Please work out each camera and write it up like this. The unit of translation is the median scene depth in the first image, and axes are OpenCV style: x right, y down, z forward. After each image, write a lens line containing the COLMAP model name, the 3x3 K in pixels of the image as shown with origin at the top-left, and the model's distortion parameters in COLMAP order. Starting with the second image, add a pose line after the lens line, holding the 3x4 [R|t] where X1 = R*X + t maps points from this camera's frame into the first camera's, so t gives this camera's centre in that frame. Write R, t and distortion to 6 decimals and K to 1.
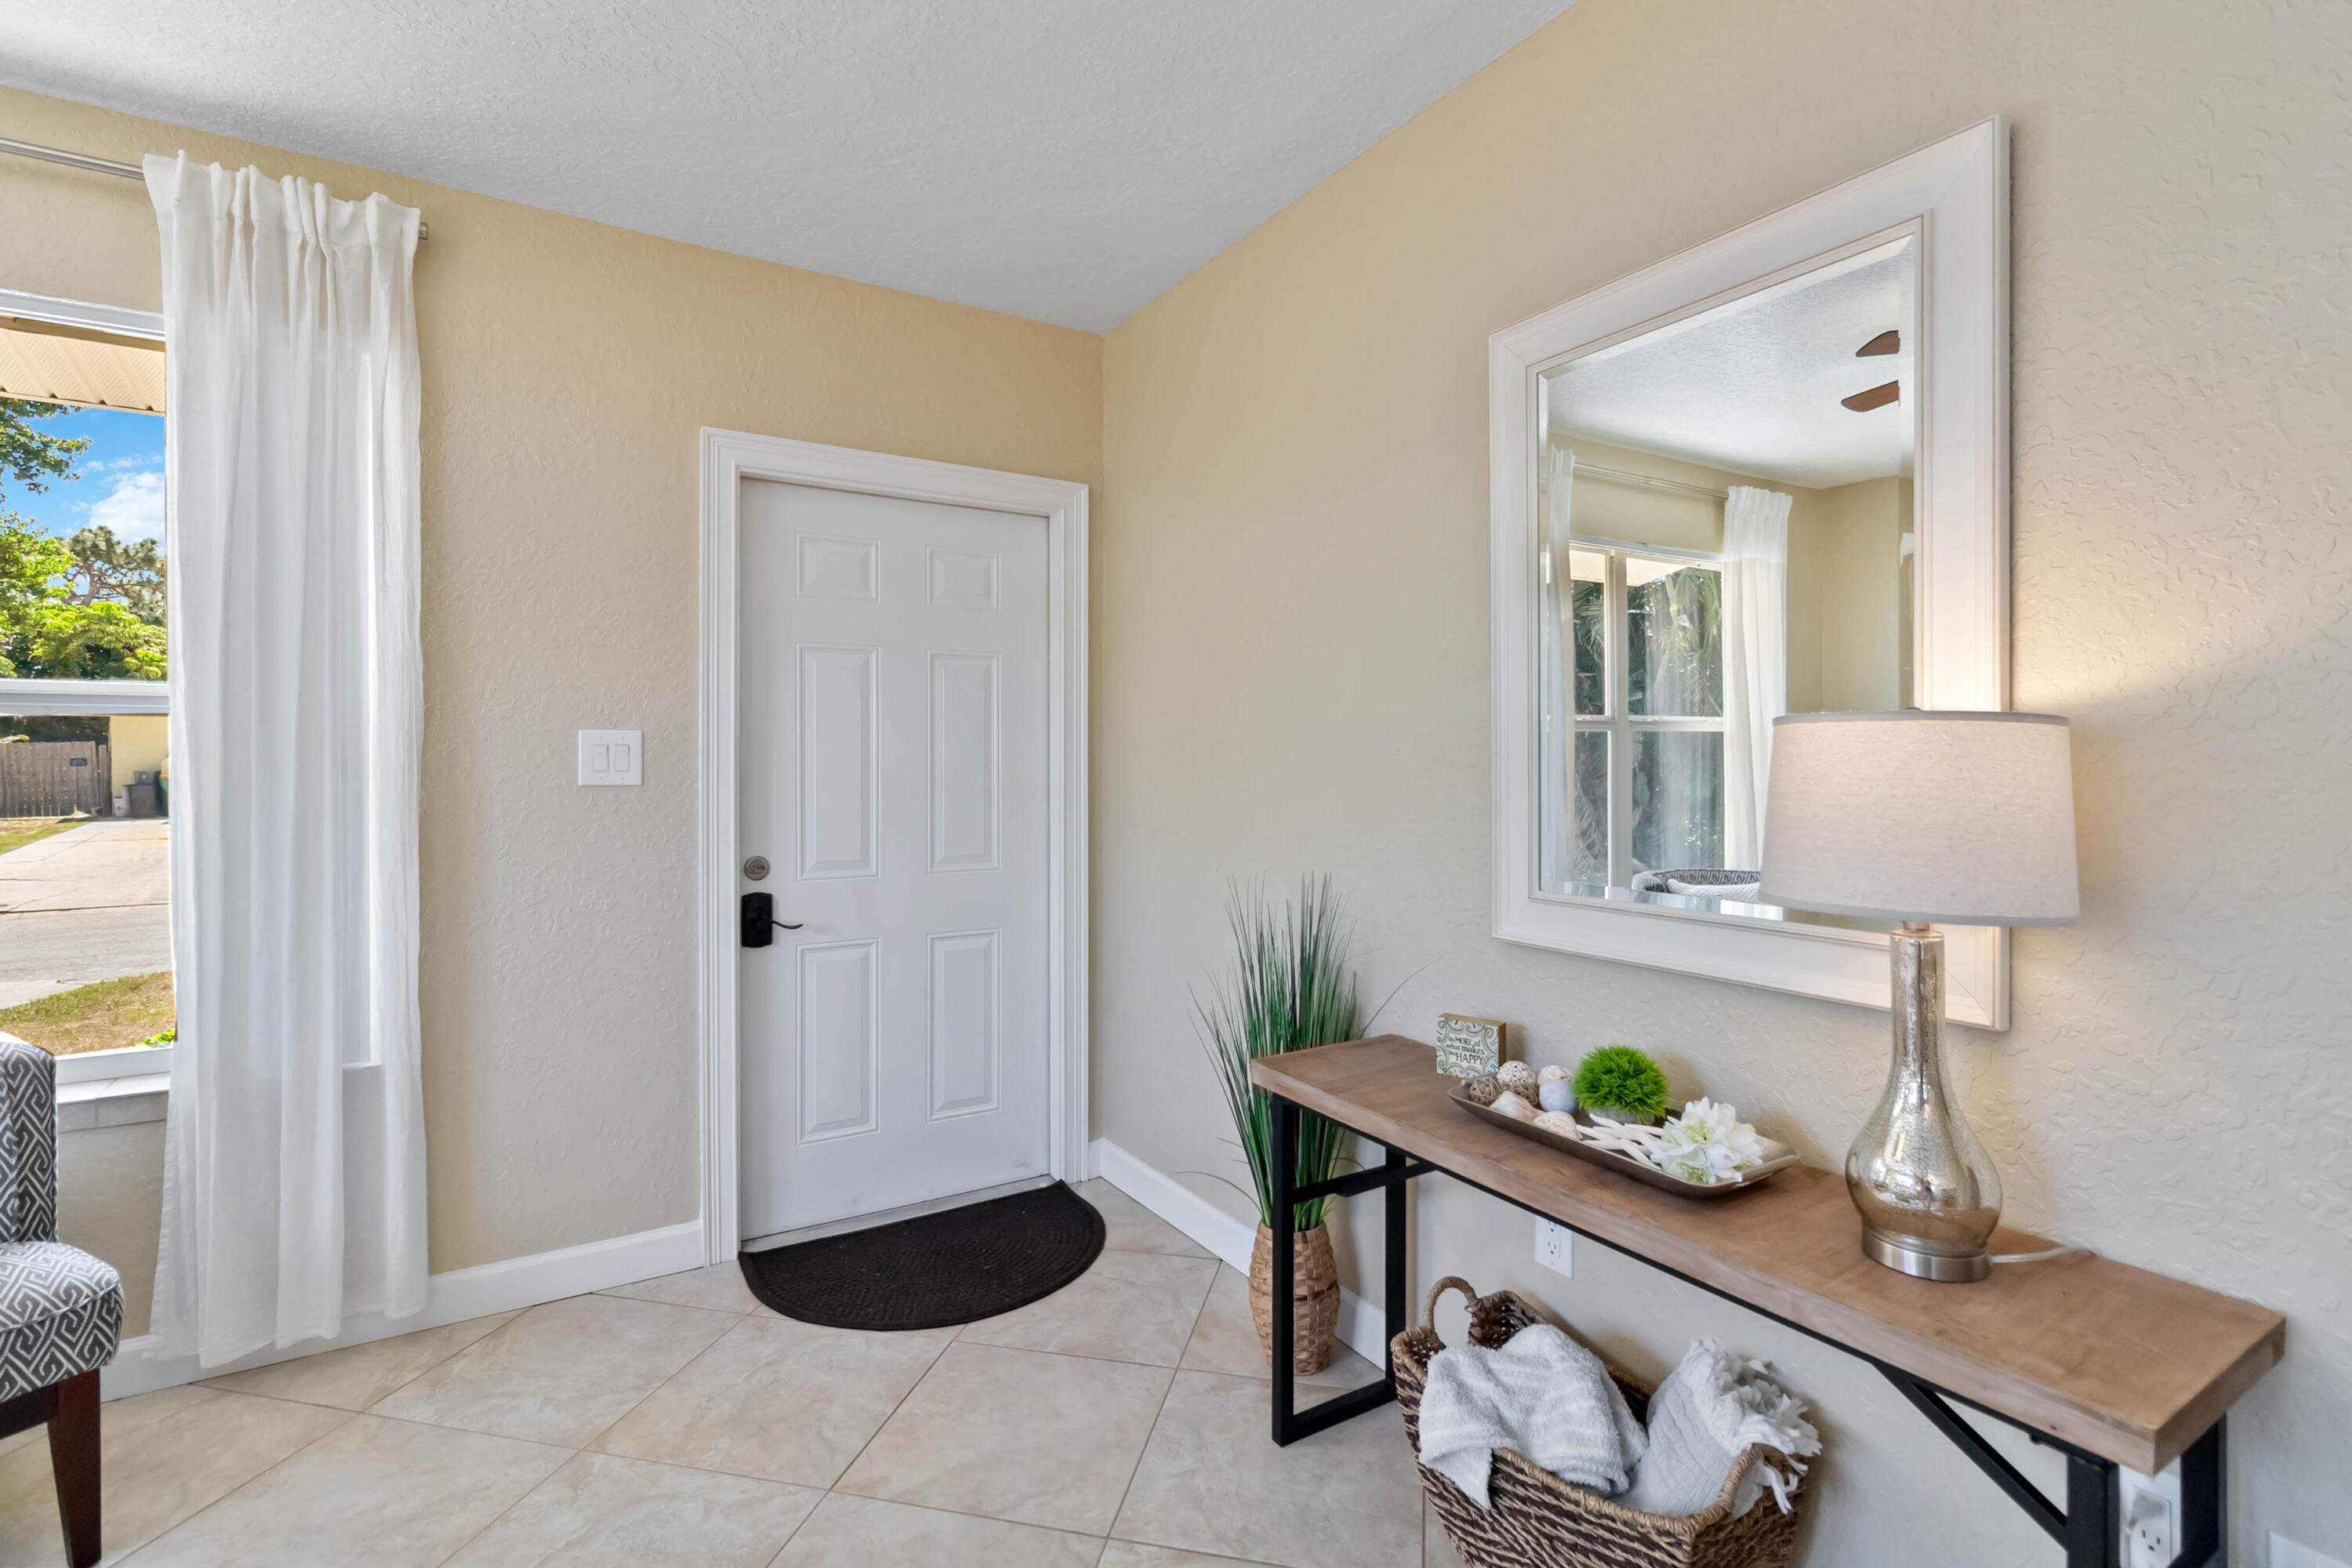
lens RADIAL K [[1099.2, 0, 1181.4], [0, 1099.2, 767.2], [0, 0, 1]] dist [-0.001822, 0.001479]
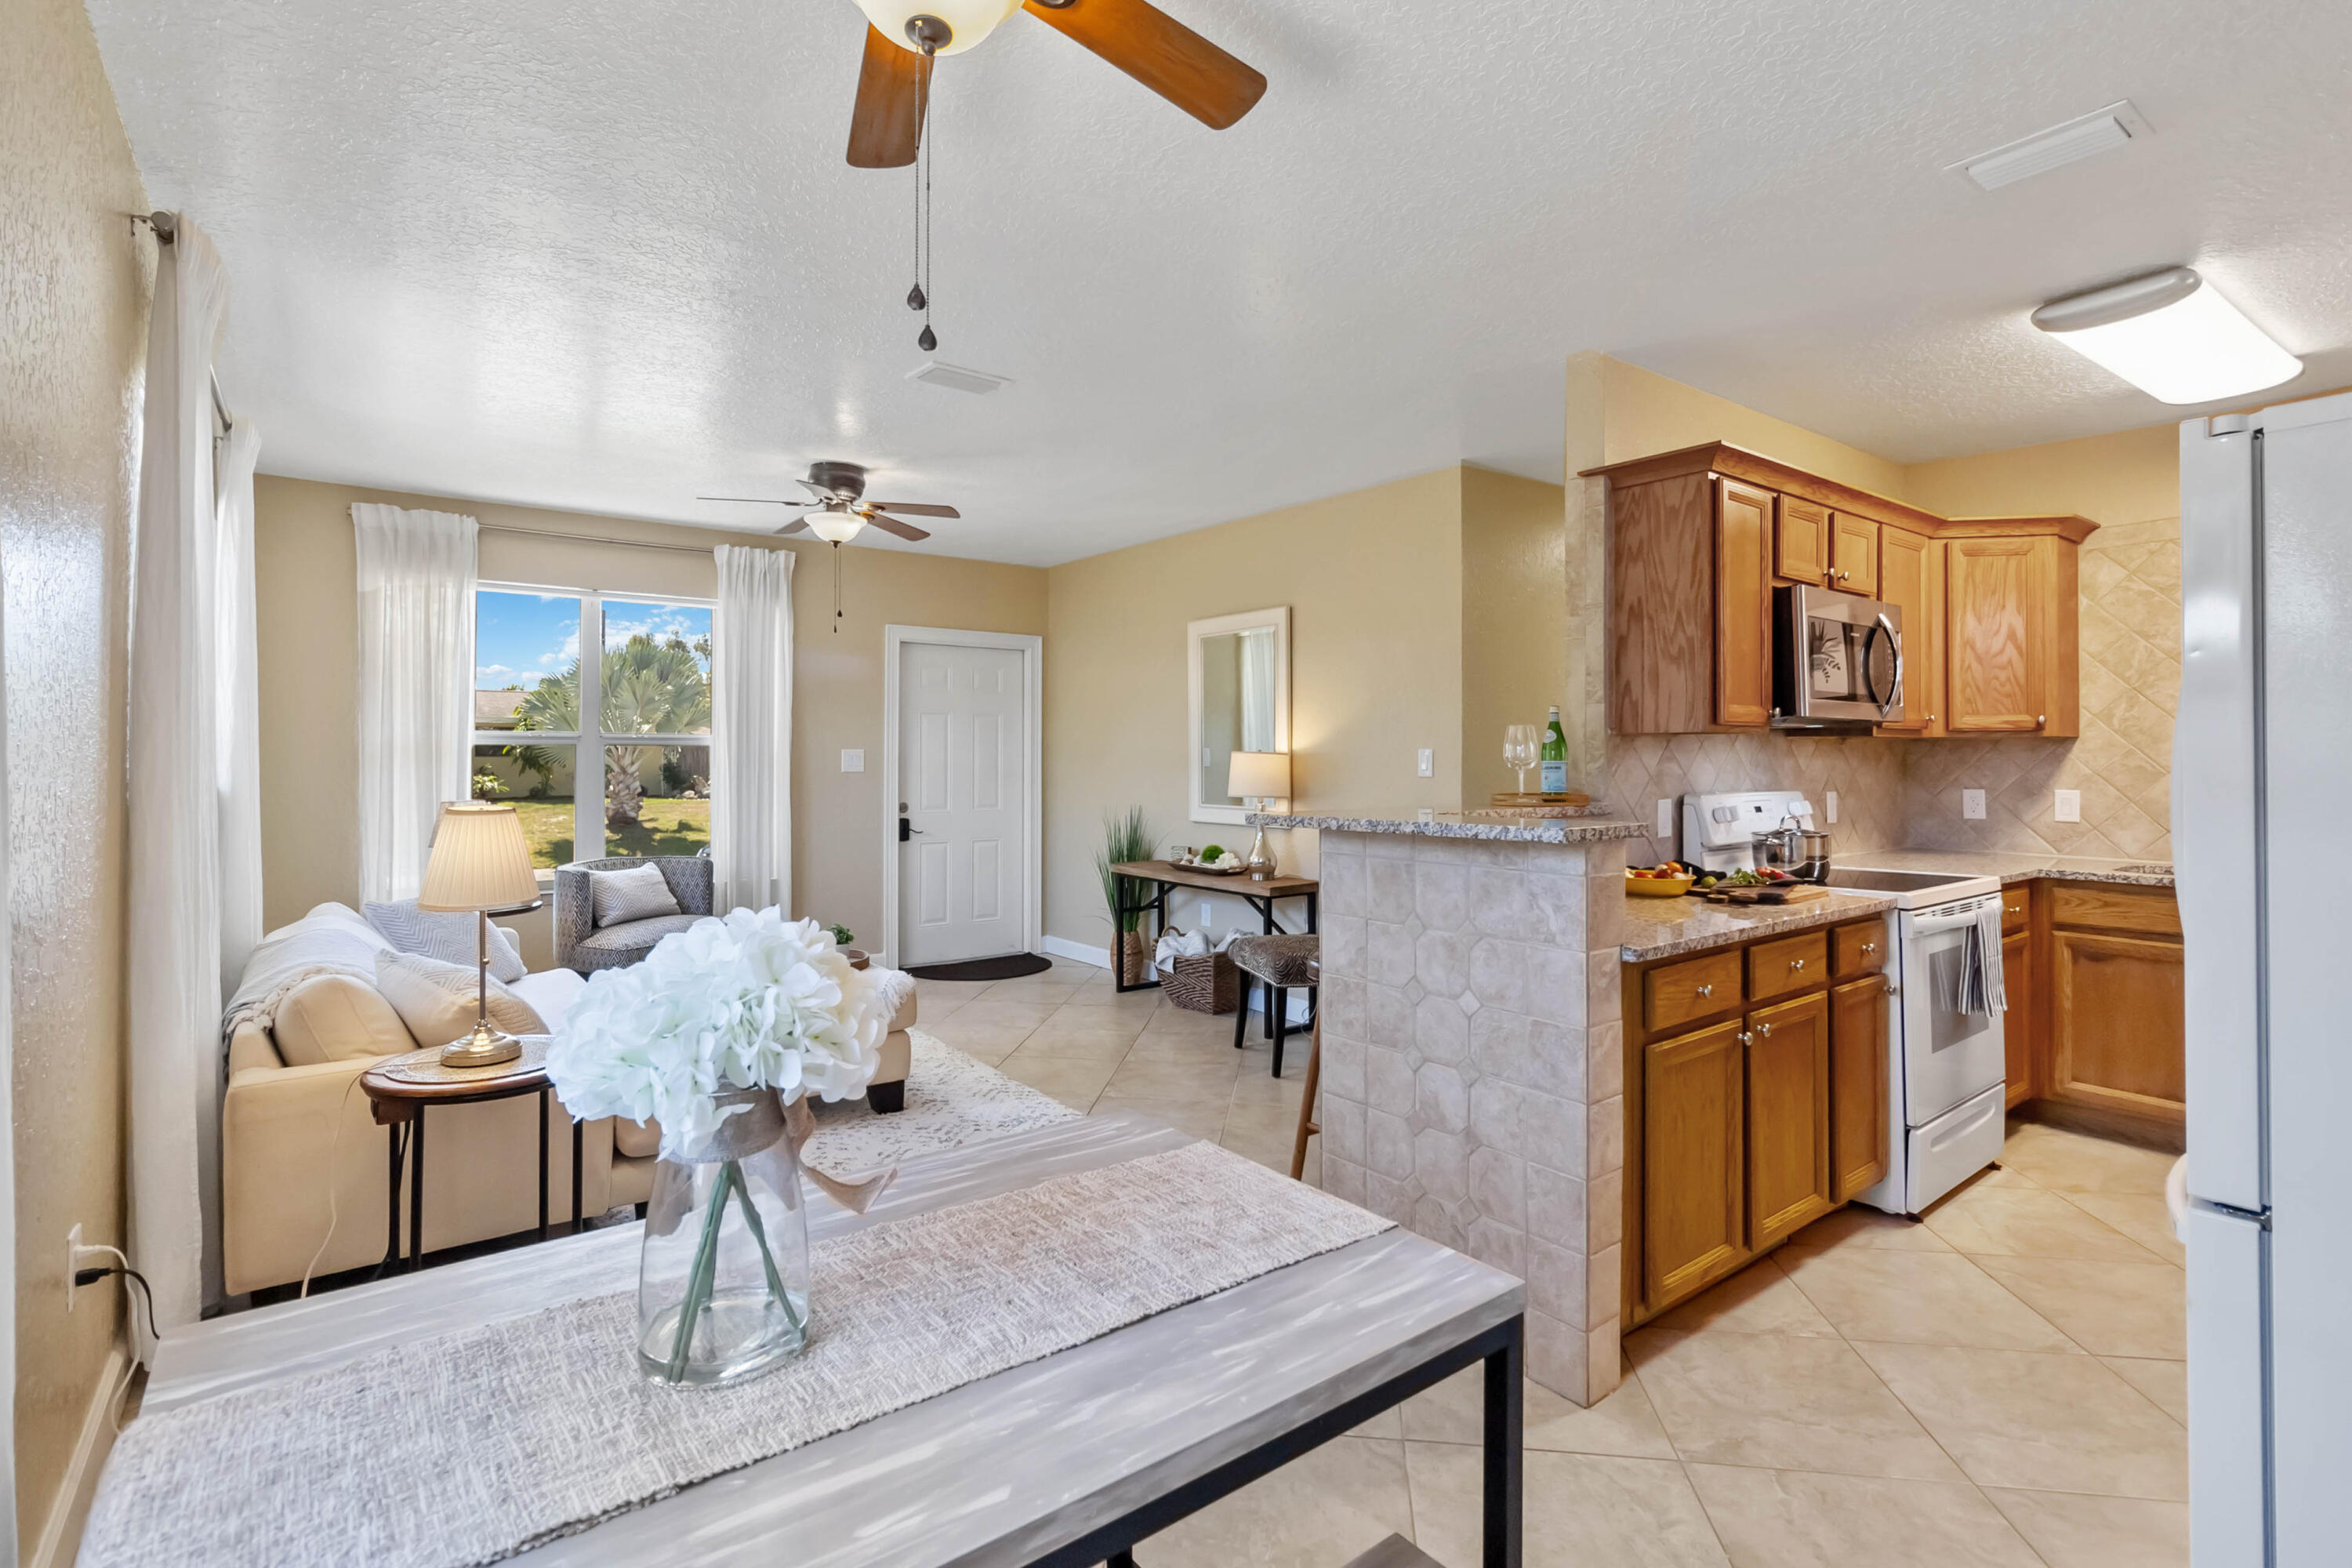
lens RADIAL K [[1099.2, 0, 1177.2], [0, 1099.2, 749.2], [0, 0, 1]] dist [-0.001822, 0.001479]
pose [[0.995454, 0.002073, 0.095218, -0.031661], [-0.000589, 0.999878, -0.015616, 0.003696], [-0.095238, 0.015489, 0.995334, -1.631144]]
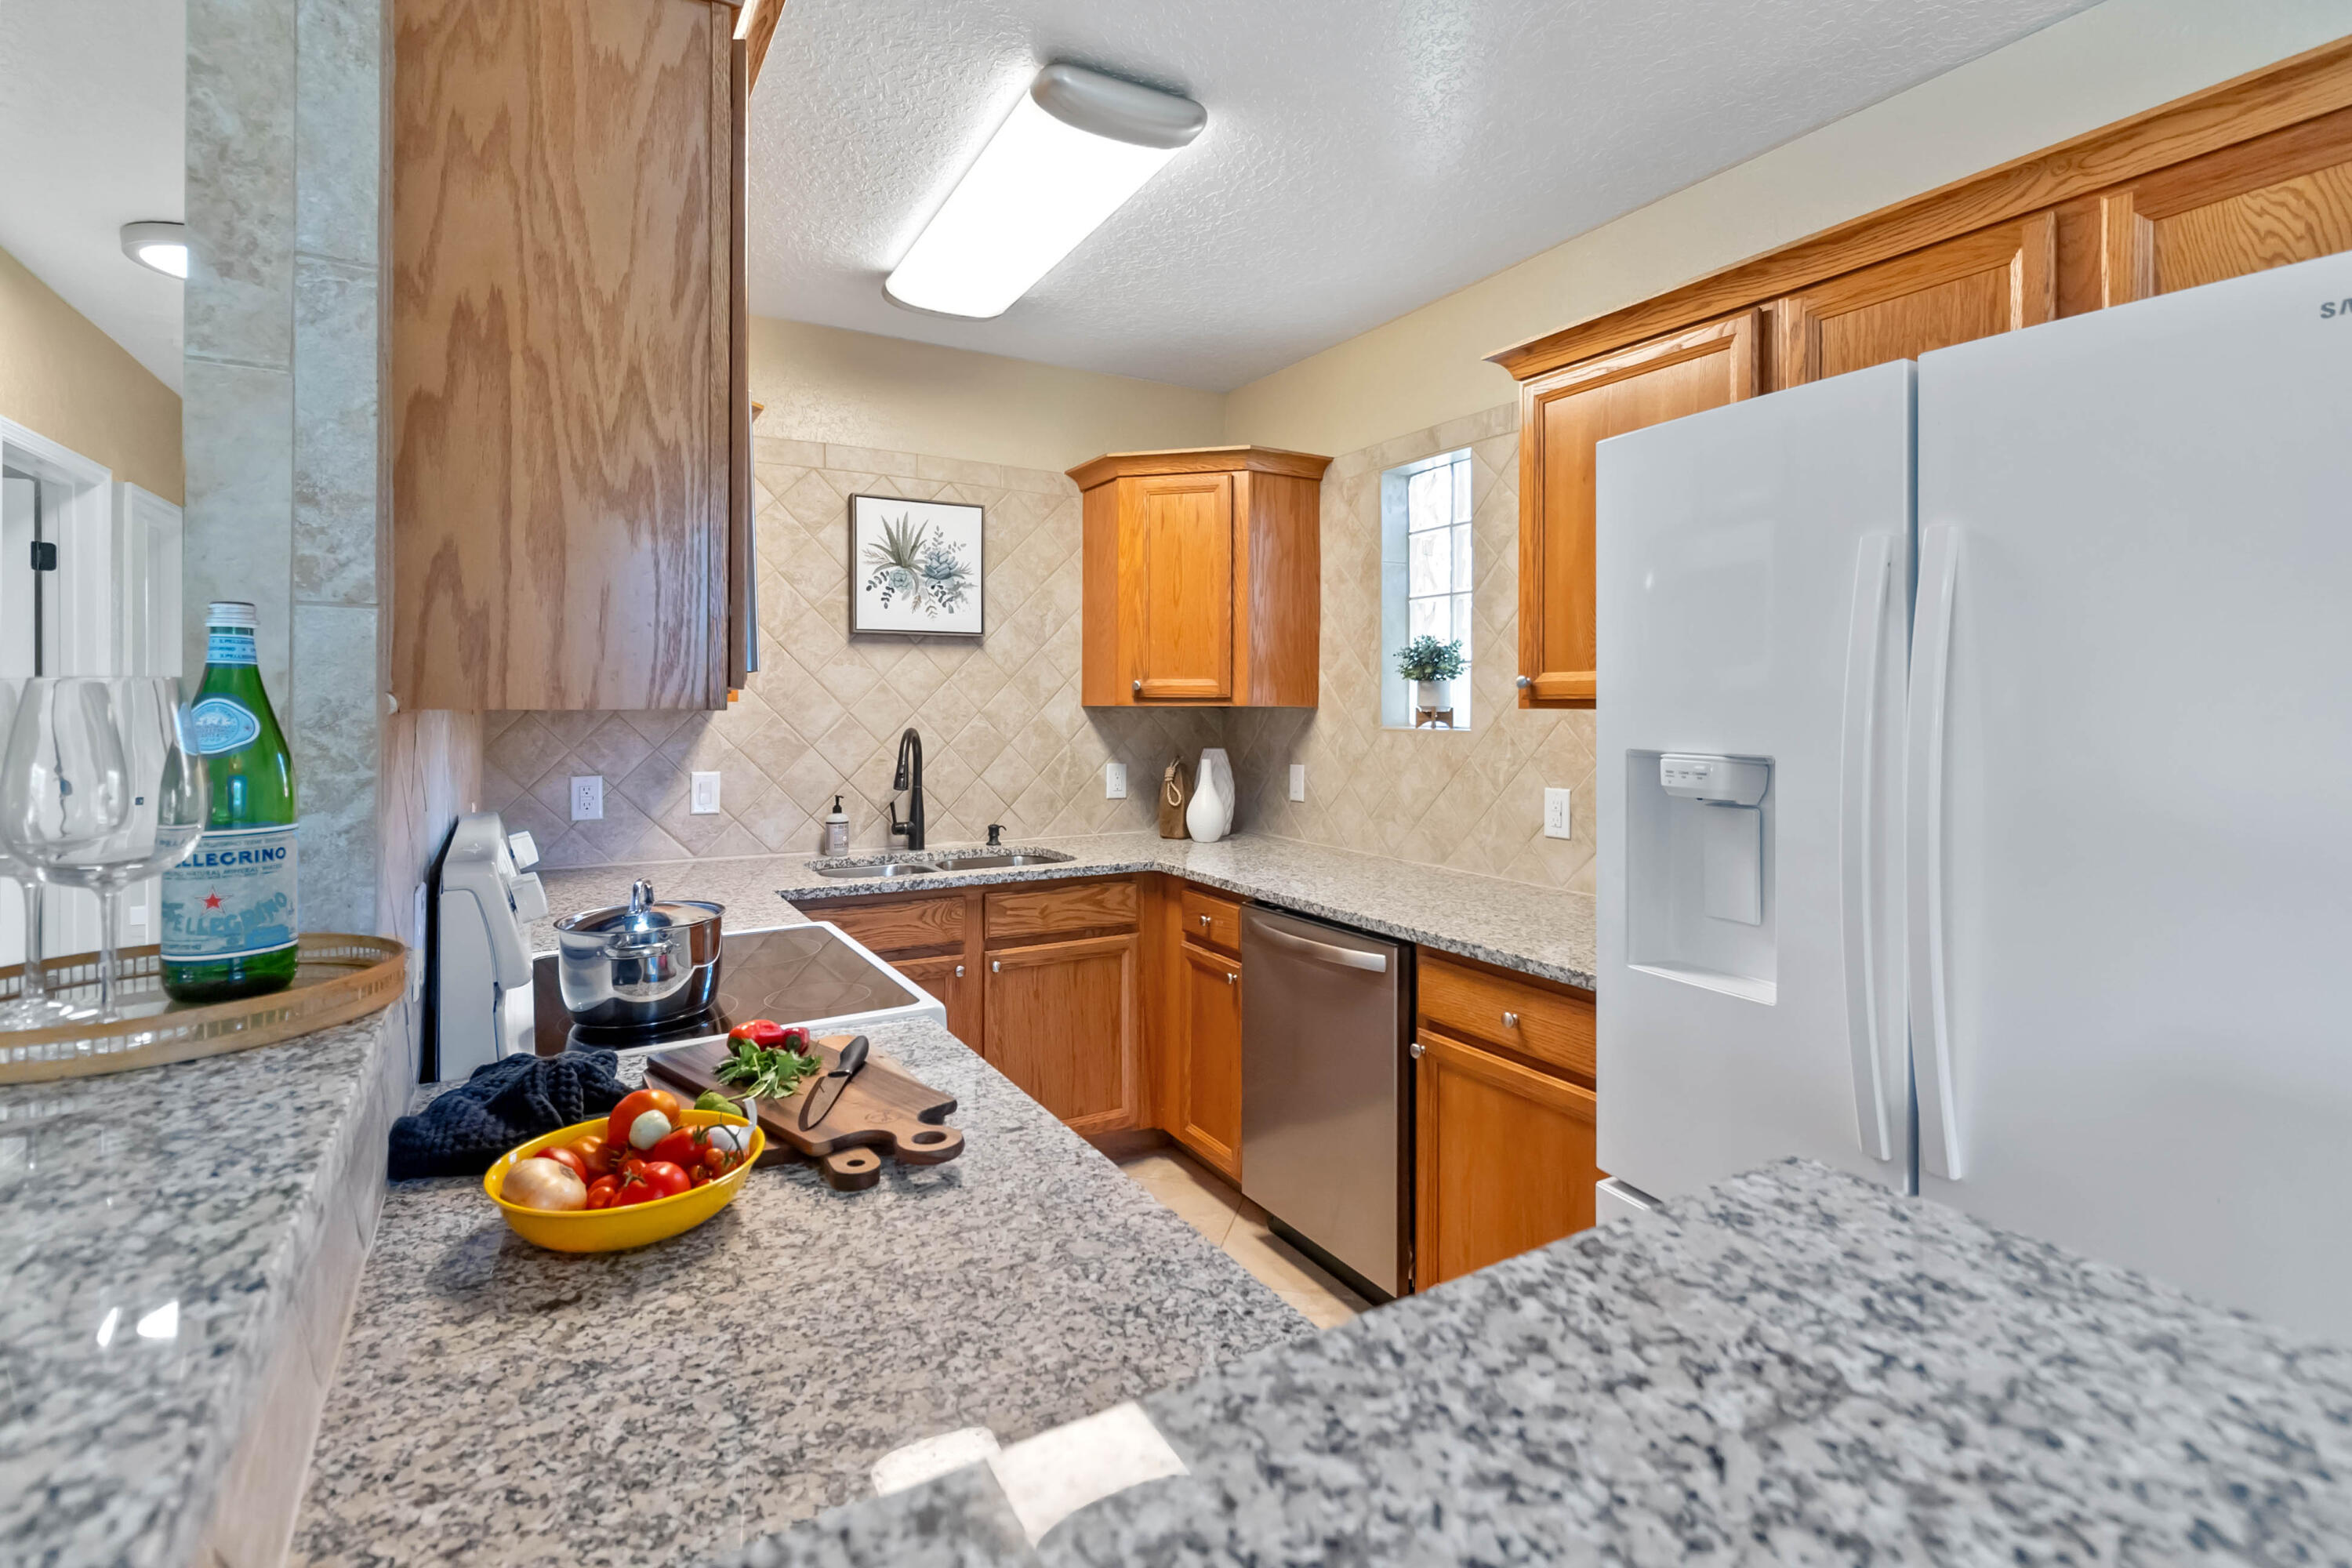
lens RADIAL K [[1099.2, 0, 1210.2], [0, 1099.2, 699.9], [0, 0, 1]] dist [-0.001822, 0.001479]
pose [[0.006731, 0.003786, 0.999970, 0.222817], [0.004084, 0.999984, -0.003814, -0.037376], [-0.999969, 0.004109, 0.006715, -0.654953]]
